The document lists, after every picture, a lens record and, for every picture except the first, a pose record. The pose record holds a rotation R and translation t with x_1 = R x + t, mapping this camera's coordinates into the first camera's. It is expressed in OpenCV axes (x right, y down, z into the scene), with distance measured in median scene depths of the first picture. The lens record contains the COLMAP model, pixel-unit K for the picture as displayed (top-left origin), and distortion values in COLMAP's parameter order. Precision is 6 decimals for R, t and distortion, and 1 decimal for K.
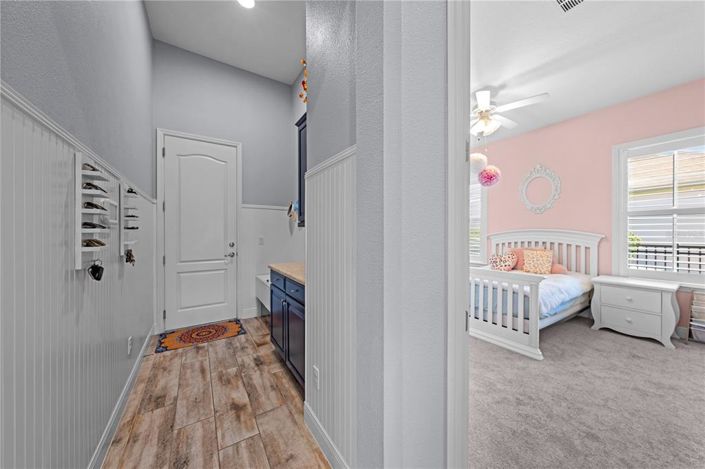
lens RADIAL K [[250.4, 0, 347.0], [0, 250.4, 233.6], [0, 0, 1]] dist [-0.001647, 0.000830]
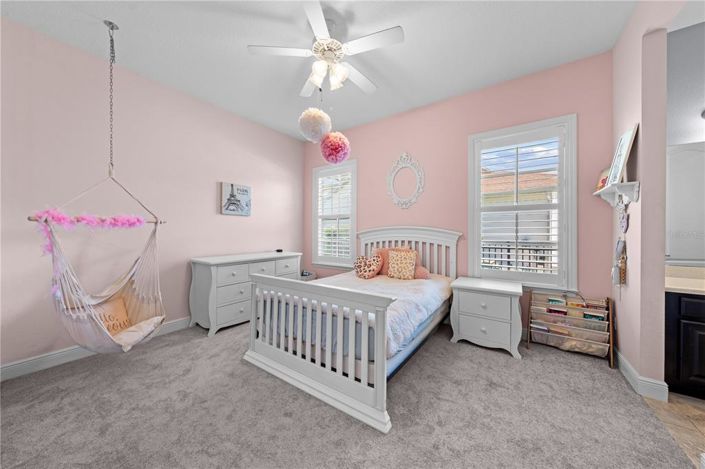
lens RADIAL K [[236.8, 0, 359.1], [0, 236.8, 231.9], [0, 0, 1]] dist [-0.000482, -0.000233]
pose [[0.922387, 0.000580, 0.386267, 0.383930], [0.000739, 0.999994, -0.003266, 0.004672], [-0.386267, 0.003299, 0.922381, 0.382079]]
